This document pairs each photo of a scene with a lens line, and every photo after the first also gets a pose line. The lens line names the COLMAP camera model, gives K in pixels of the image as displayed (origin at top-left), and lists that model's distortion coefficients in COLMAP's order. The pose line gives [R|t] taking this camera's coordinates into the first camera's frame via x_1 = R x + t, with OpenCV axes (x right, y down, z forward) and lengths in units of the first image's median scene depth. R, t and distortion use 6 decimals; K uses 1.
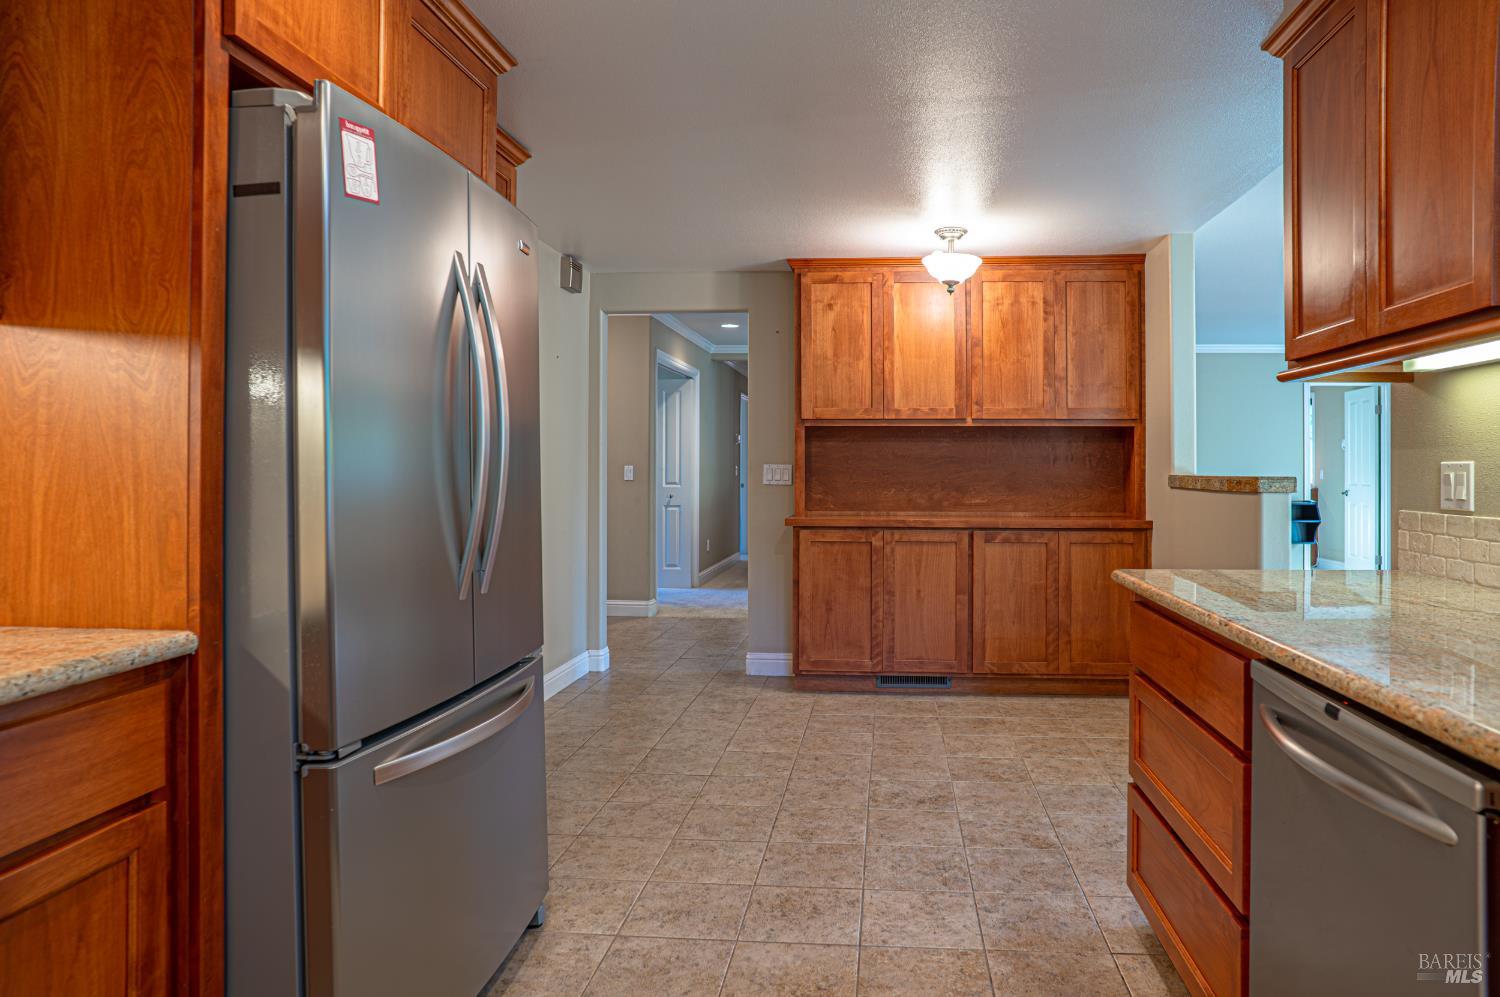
lens RADIAL K [[920.8, 0, 820.7], [0, 920.8, 469.5], [0, 0, 1]] dist [-0.027597, 0.001641]
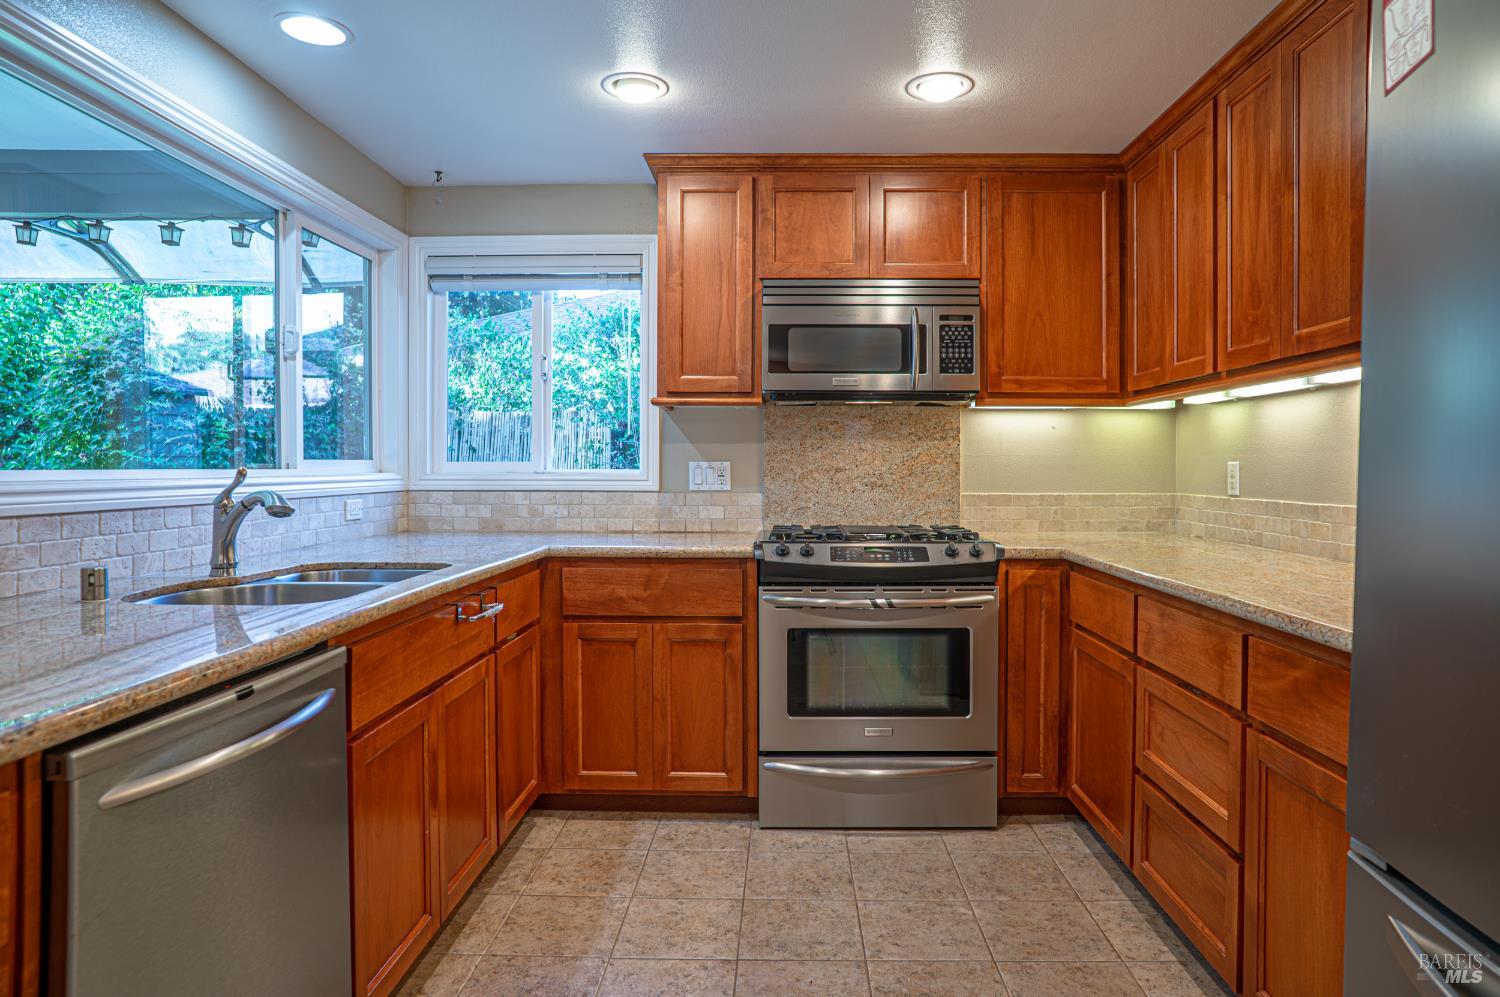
lens RADIAL K [[898.2, 0, 767.6], [0, 898.2, 476.3], [0, 0, 1]] dist [-0.066362, 0.038710]
pose [[-0.998405, -0.006265, -0.056111, 0.003691], [-0.007052, 0.999879, 0.013830, -0.001470], [0.056017, 0.014204, -0.998329, 0.765880]]
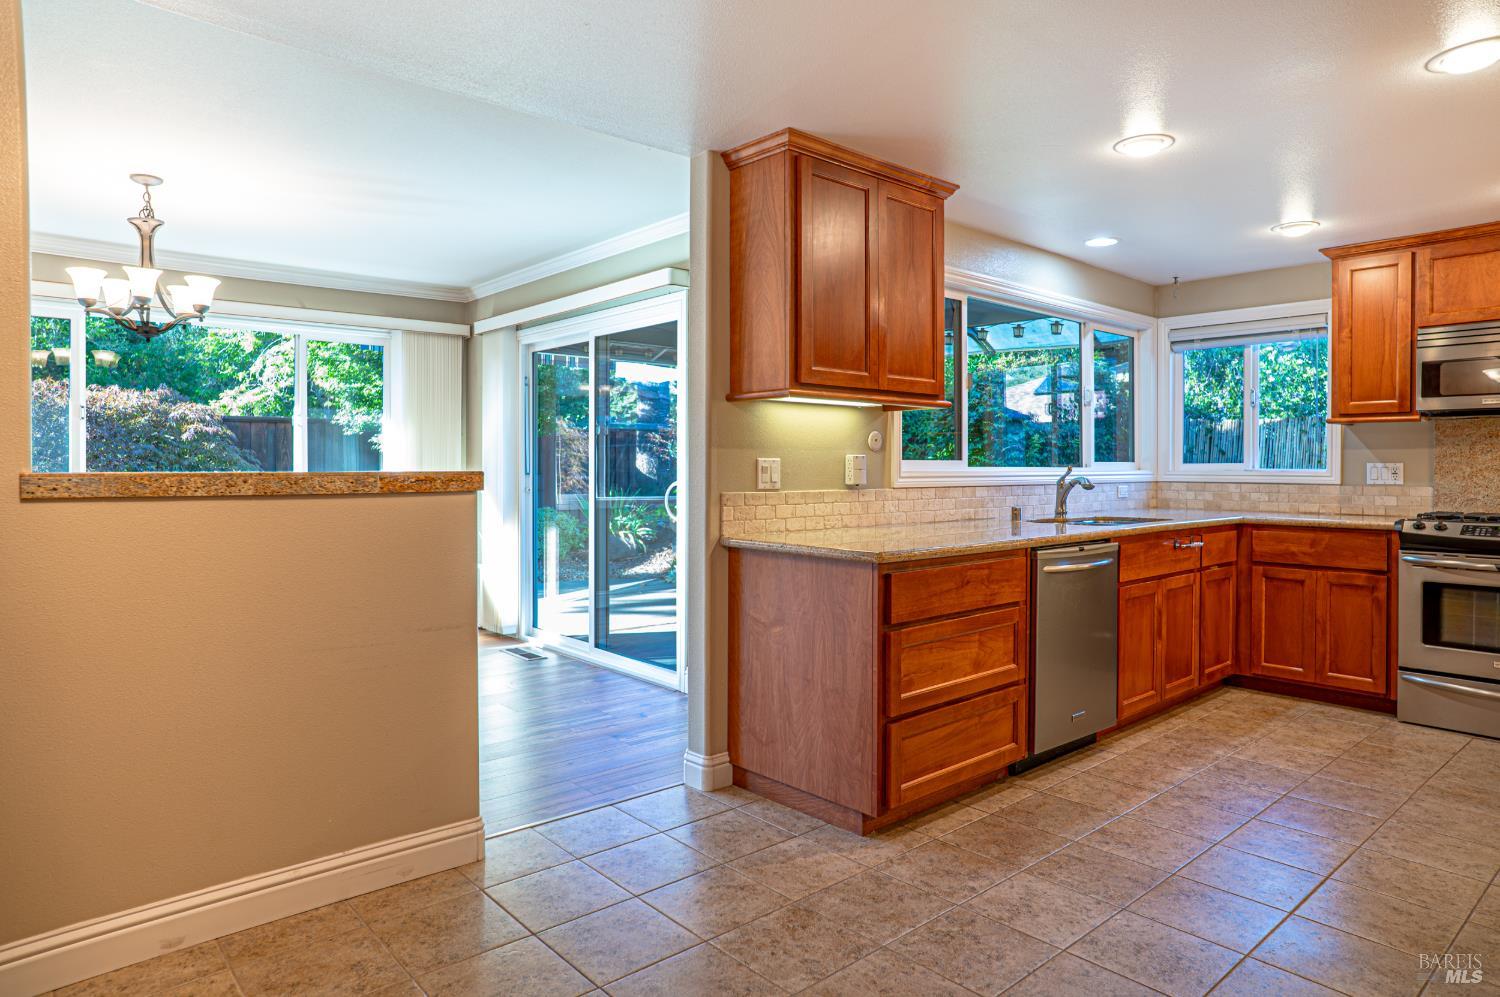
lens RADIAL K [[911.9, 0, 747.0], [0, 911.9, 472.0], [0, 0, 1]] dist [-0.062187, 0.047339]
pose [[-0.714128, -0.012052, 0.699912, -0.254291], [-0.004073, 0.999906, 0.013063, -0.003395], [-0.700004, 0.006478, -0.714110, 1.407879]]
